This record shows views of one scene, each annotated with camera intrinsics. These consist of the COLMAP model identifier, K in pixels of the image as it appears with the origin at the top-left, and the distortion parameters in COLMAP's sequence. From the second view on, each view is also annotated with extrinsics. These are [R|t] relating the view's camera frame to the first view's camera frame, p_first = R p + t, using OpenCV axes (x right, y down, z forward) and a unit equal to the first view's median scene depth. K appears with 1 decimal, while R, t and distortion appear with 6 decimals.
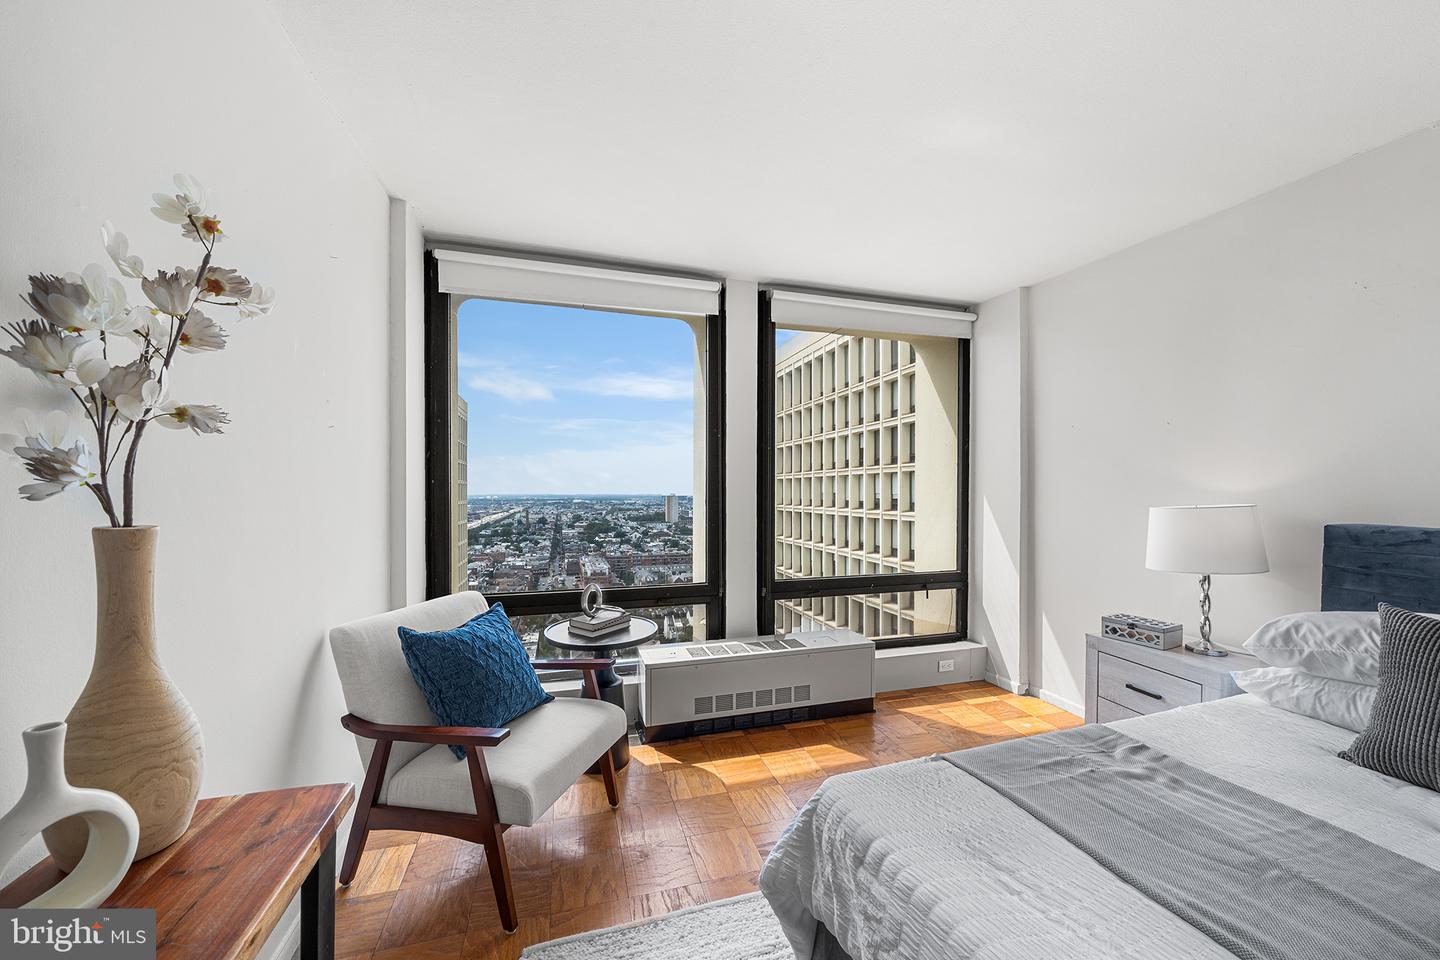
lens RADIAL K [[523.7, 0, 704.5], [0, 523.7, 479.2], [0, 0, 1]] dist [0.000963, 0.000039]
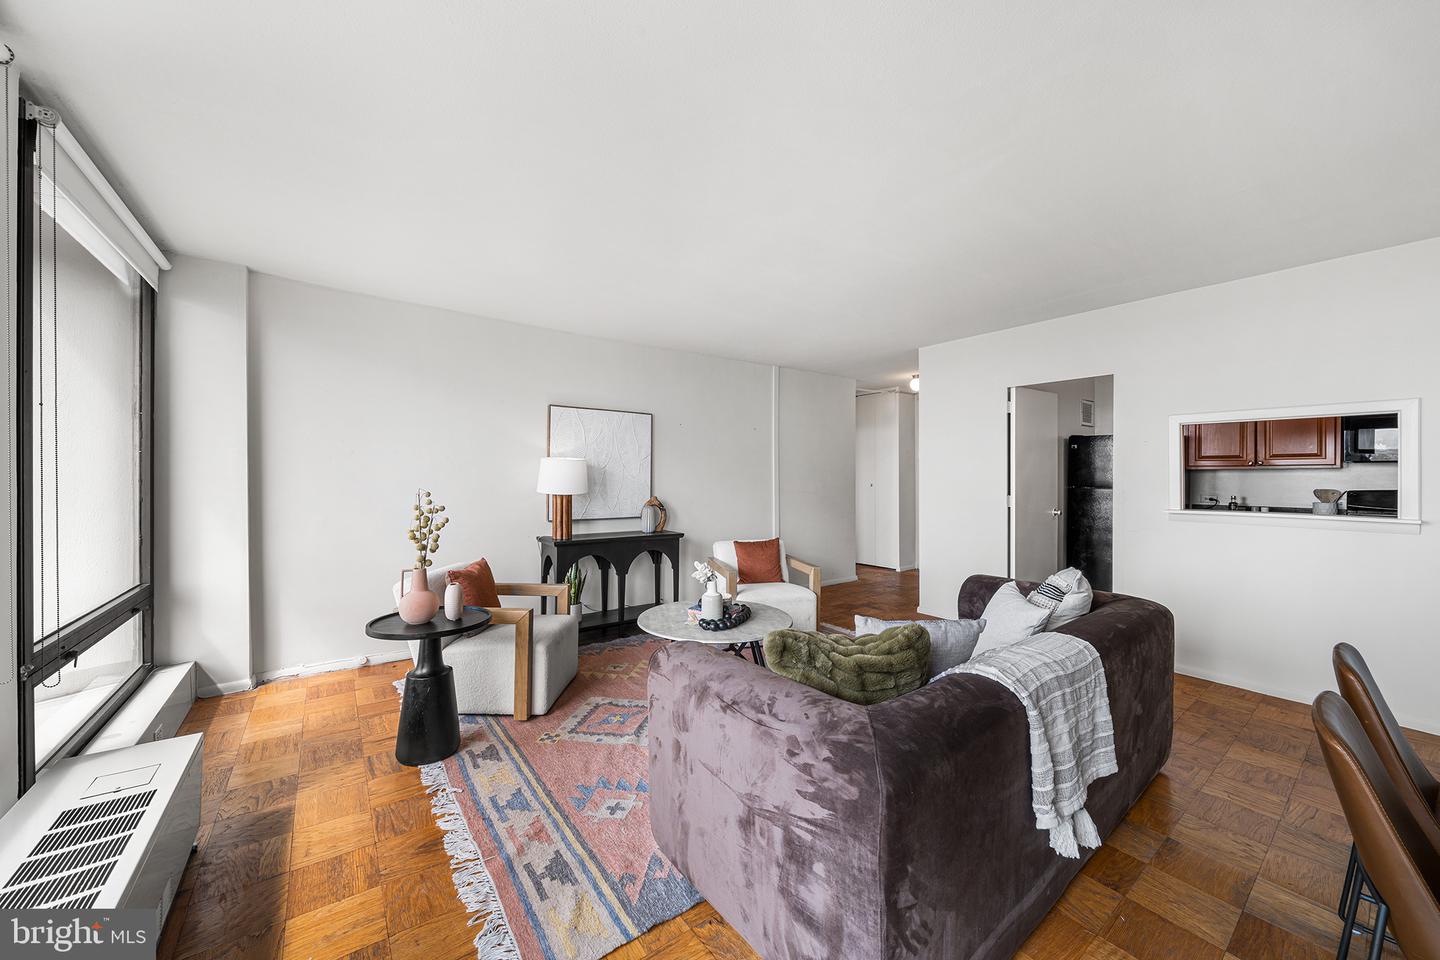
lens RADIAL K [[515.3, 0, 721.7], [0, 515.3, 478.4], [0, 0, 1]] dist [-0.000388, -0.001301]
pose [[-0.333046, -0.004080, 0.942902, -0.295711], [-0.018609, 0.999824, -0.002247, 0.000701], [-0.942727, -0.018295, -0.333063, 0.262307]]
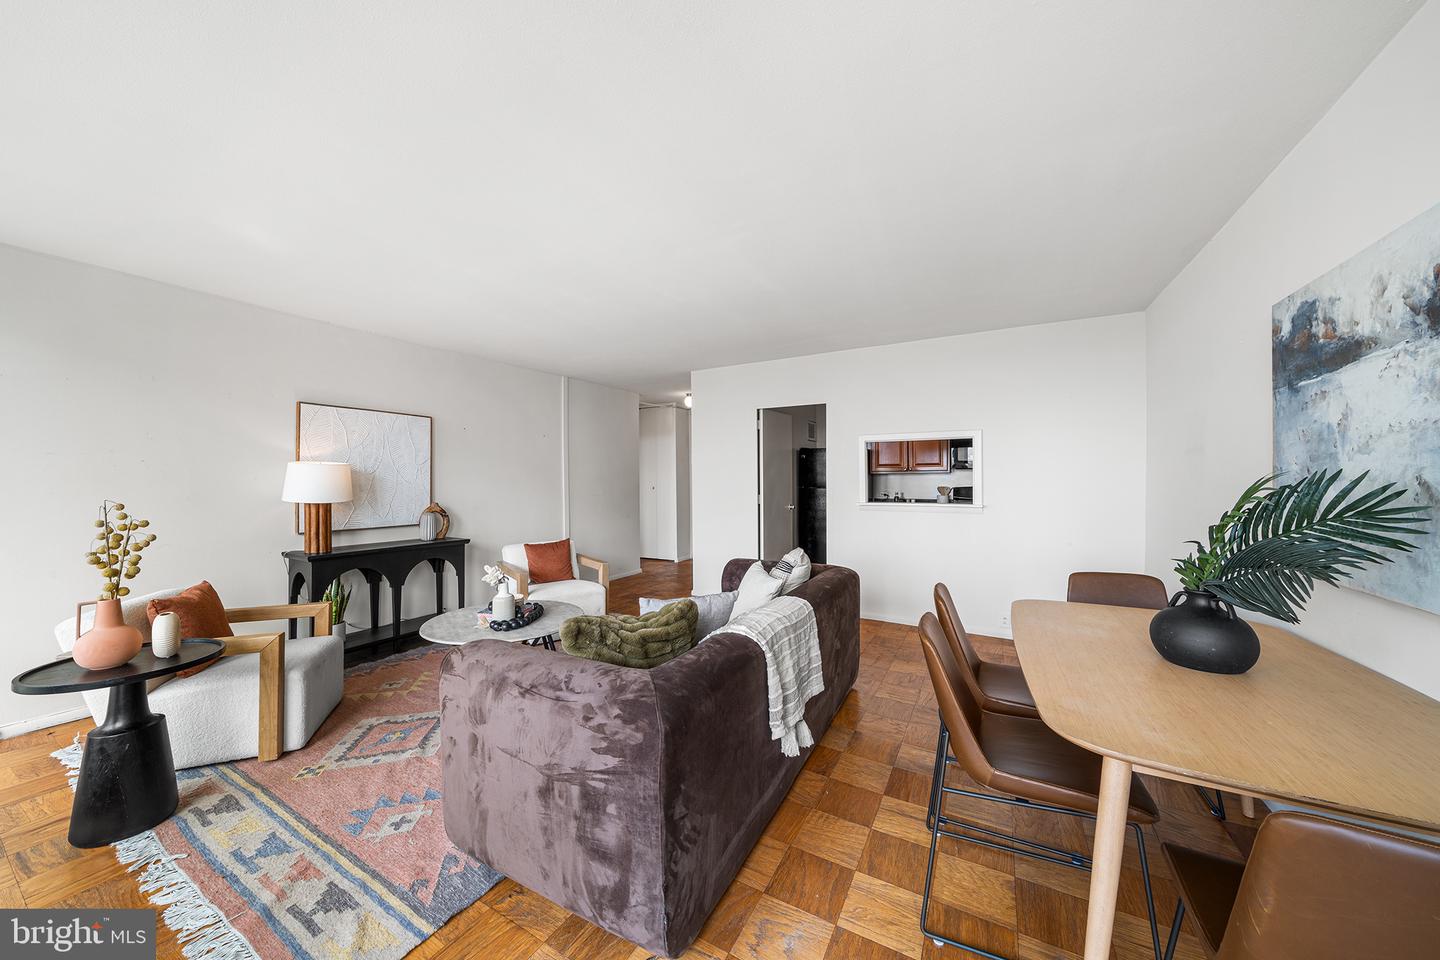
lens RADIAL K [[481.7, 0, 715.2], [0, 481.7, 478.4], [0, 0, 1]] dist [-0.003126, -0.000723]
pose [[-0.681064, 0.006296, 0.732197, -0.317418], [-0.007521, 0.999850, -0.015593, 0.000624], [-0.732185, -0.016127, -0.680915, 0.276380]]
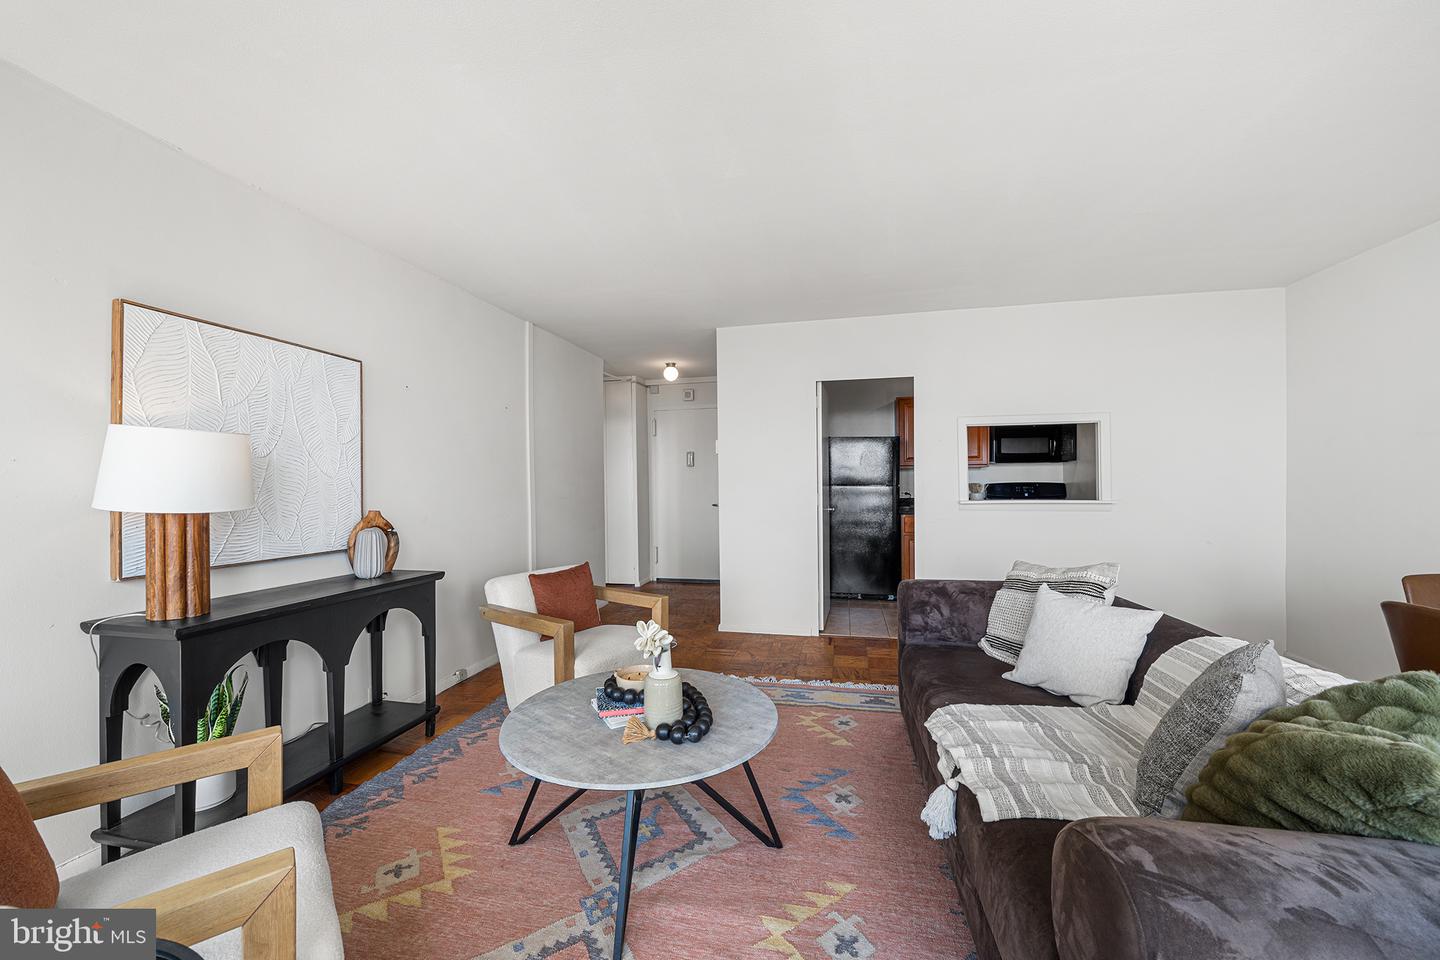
lens RADIAL K [[541.2, 0, 722.0], [0, 541.2, 481.5], [0, 0, 1]] dist [-0.000711, -0.000207]
pose [[-0.863325, 0.008199, 0.504582, -0.015282], [0.000119, 0.999871, -0.016042, 0.010961], [-0.504648, -0.013790, -0.863215, 0.338742]]
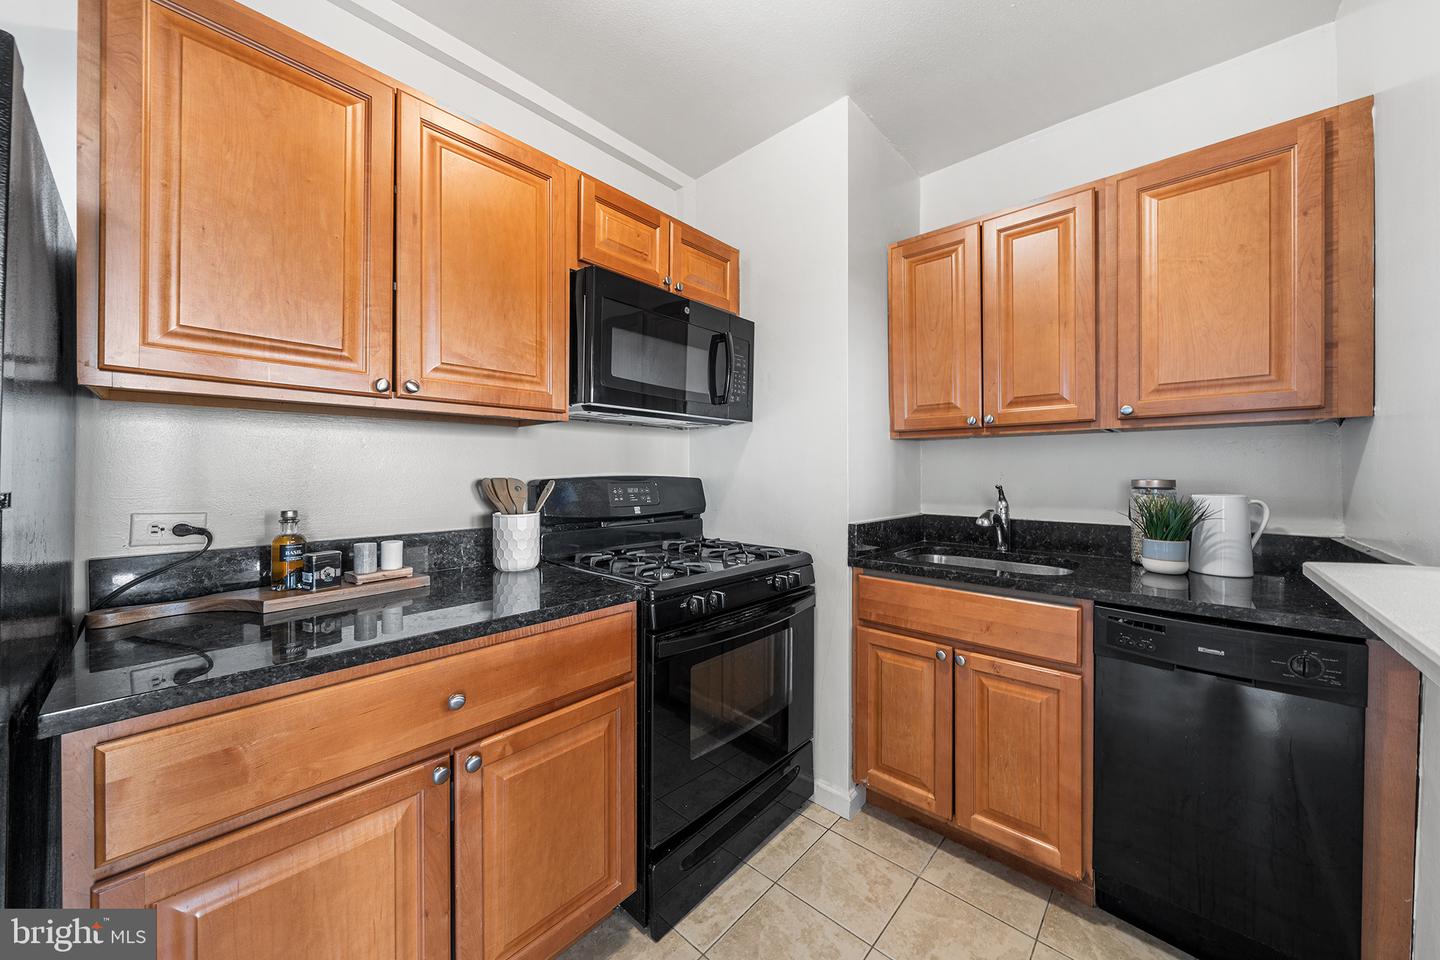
lens RADIAL K [[515.3, 0, 715.5], [0, 515.3, 469.1], [0, 0, 1]] dist [-0.000388, -0.001301]
pose [[-0.864616, -0.003749, -0.502420, 0.124289], [0.005574, 0.999839, -0.017054, -0.000656], [0.502403, -0.017546, -0.864456, -0.446062]]
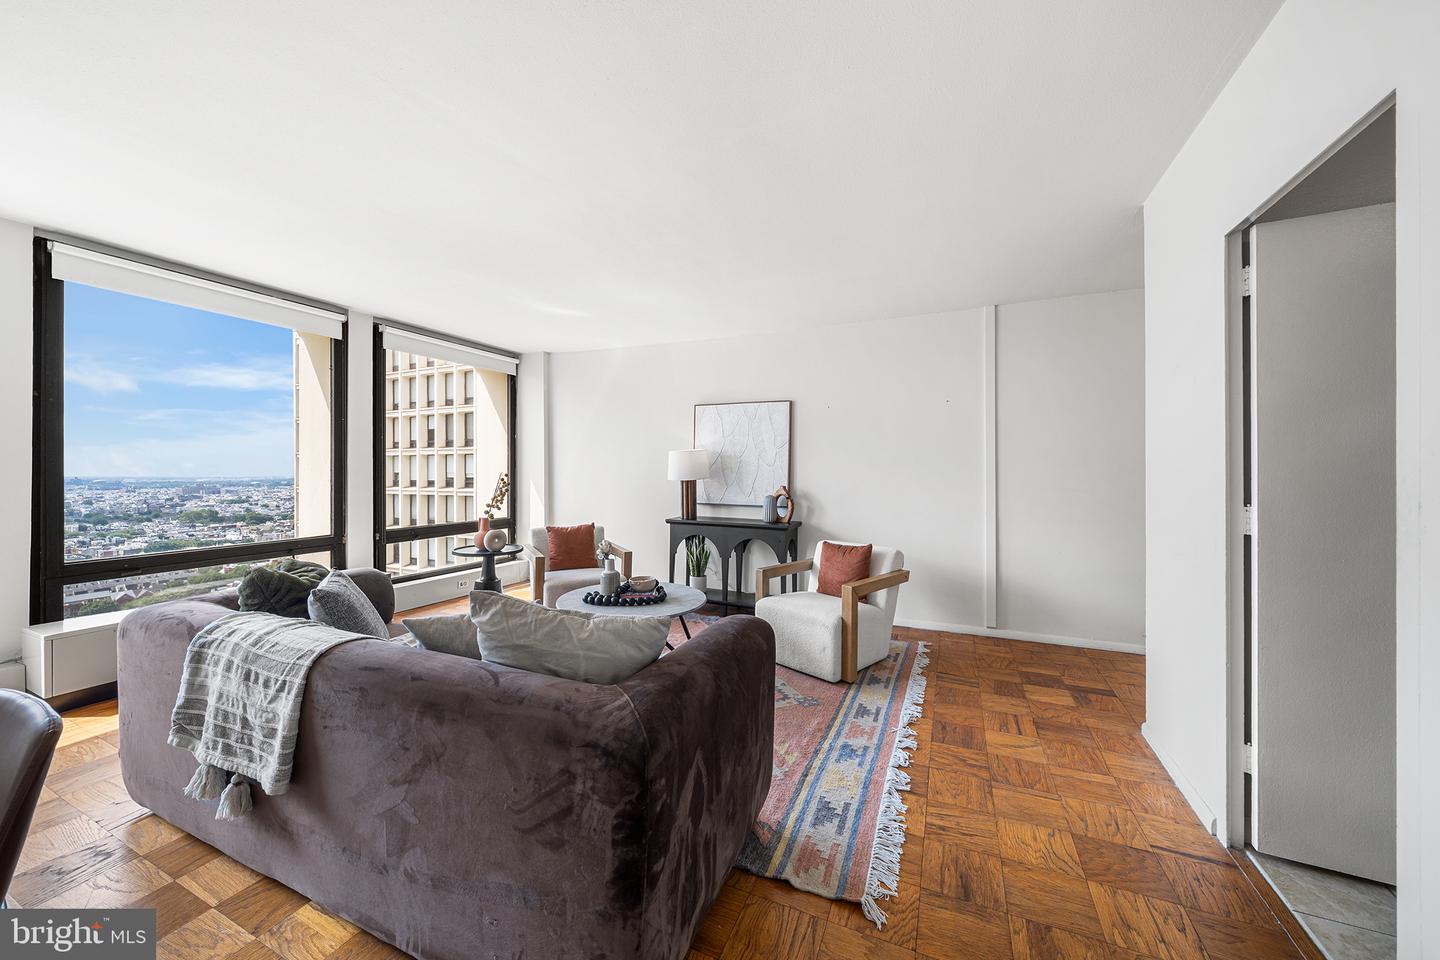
lens RADIAL K [[515.3, 0, 716.8], [0, 515.3, 465.6], [0, 0, 1]] dist [-0.000388, -0.001301]
pose [[0.662029, 0.007522, 0.749441, -0.159235], [-0.015467, 0.999874, 0.003627, -0.002588], [-0.749319, -0.013992, 0.662061, -0.302338]]
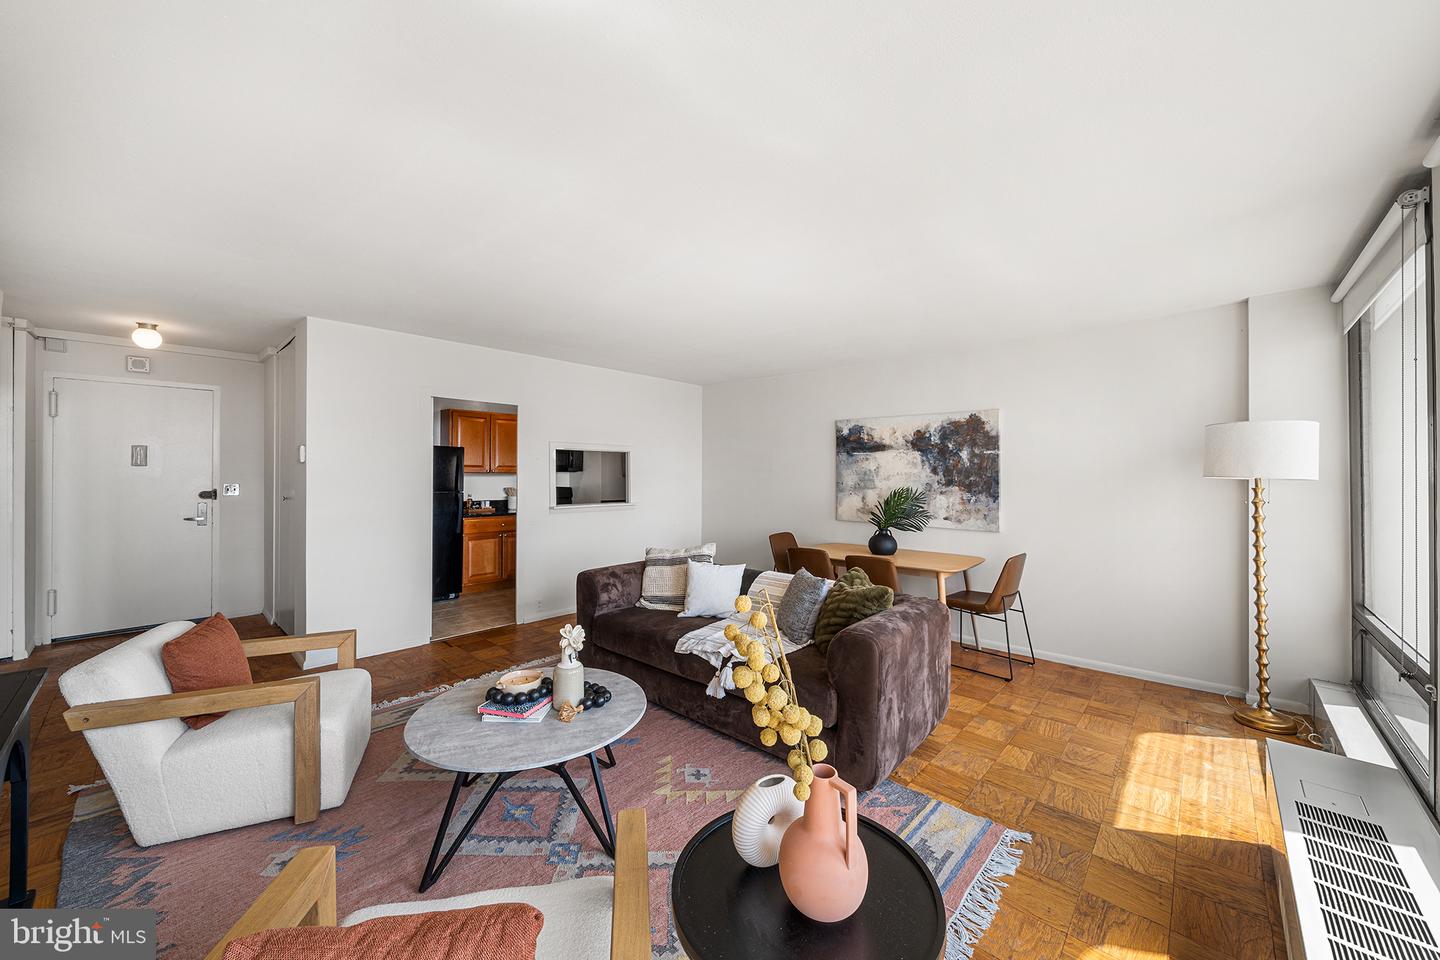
lens RADIAL K [[515.3, 0, 716.4], [0, 515.3, 465.5], [0, 0, 1]] dist [-0.000388, -0.001301]
pose [[-0.880061, -0.012686, -0.474691, 0.222821], [0.001176, 0.999582, -0.028894, -0.016896], [0.474859, -0.025987, -0.879678, 0.460918]]
